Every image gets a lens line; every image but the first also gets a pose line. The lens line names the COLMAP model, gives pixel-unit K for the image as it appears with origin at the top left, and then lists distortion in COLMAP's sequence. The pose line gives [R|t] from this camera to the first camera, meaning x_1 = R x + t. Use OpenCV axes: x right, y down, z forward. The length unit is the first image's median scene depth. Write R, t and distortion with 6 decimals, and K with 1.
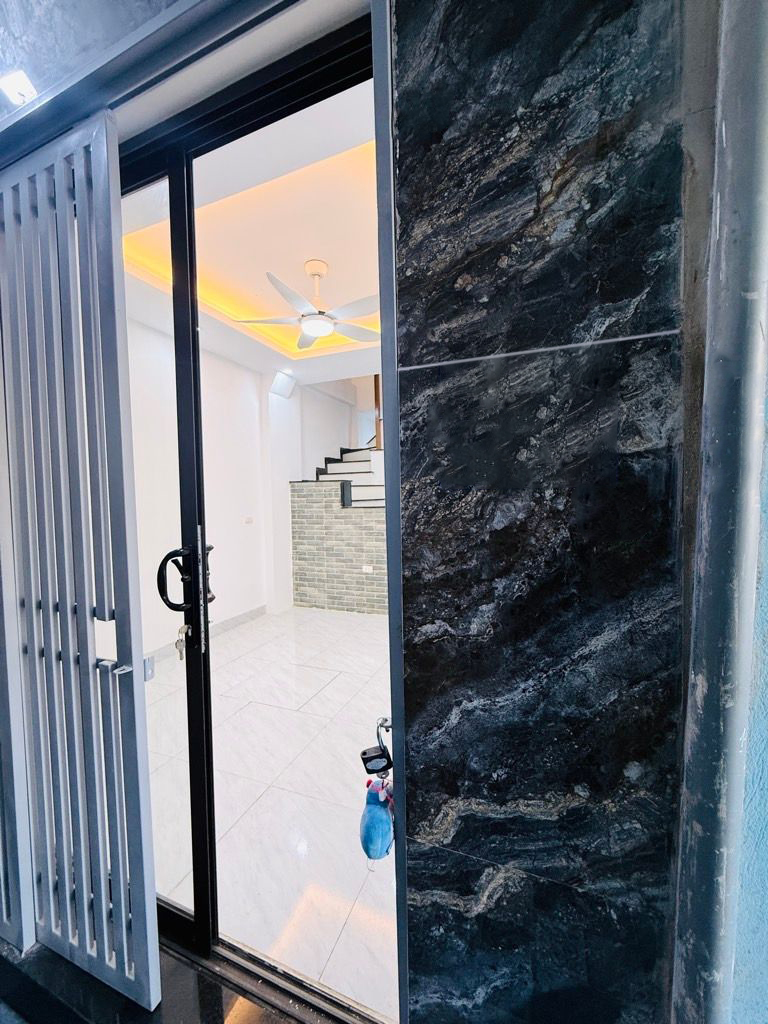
lens RADIAL K [[398.7, 0, 383.2], [0, 398.7, 513.1], [0, 0, 1]] dist [0.001956, -0.000268]
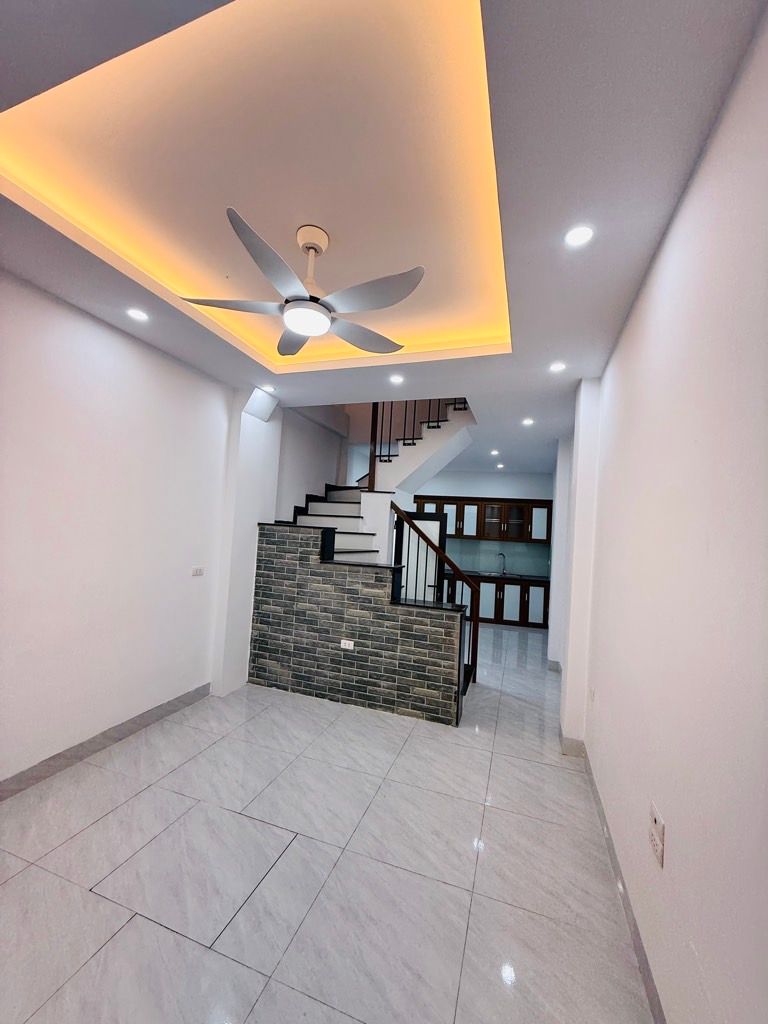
lens RADIAL K [[398.7, 0, 375.2], [0, 398.7, 504.9], [0, 0, 1]] dist [0.001956, -0.000268]
pose [[0.996884, 0.075904, 0.021468, -0.021434], [-0.073289, 0.991895, -0.103791, -0.049739], [-0.029172, 0.101894, 0.994367, 0.194496]]
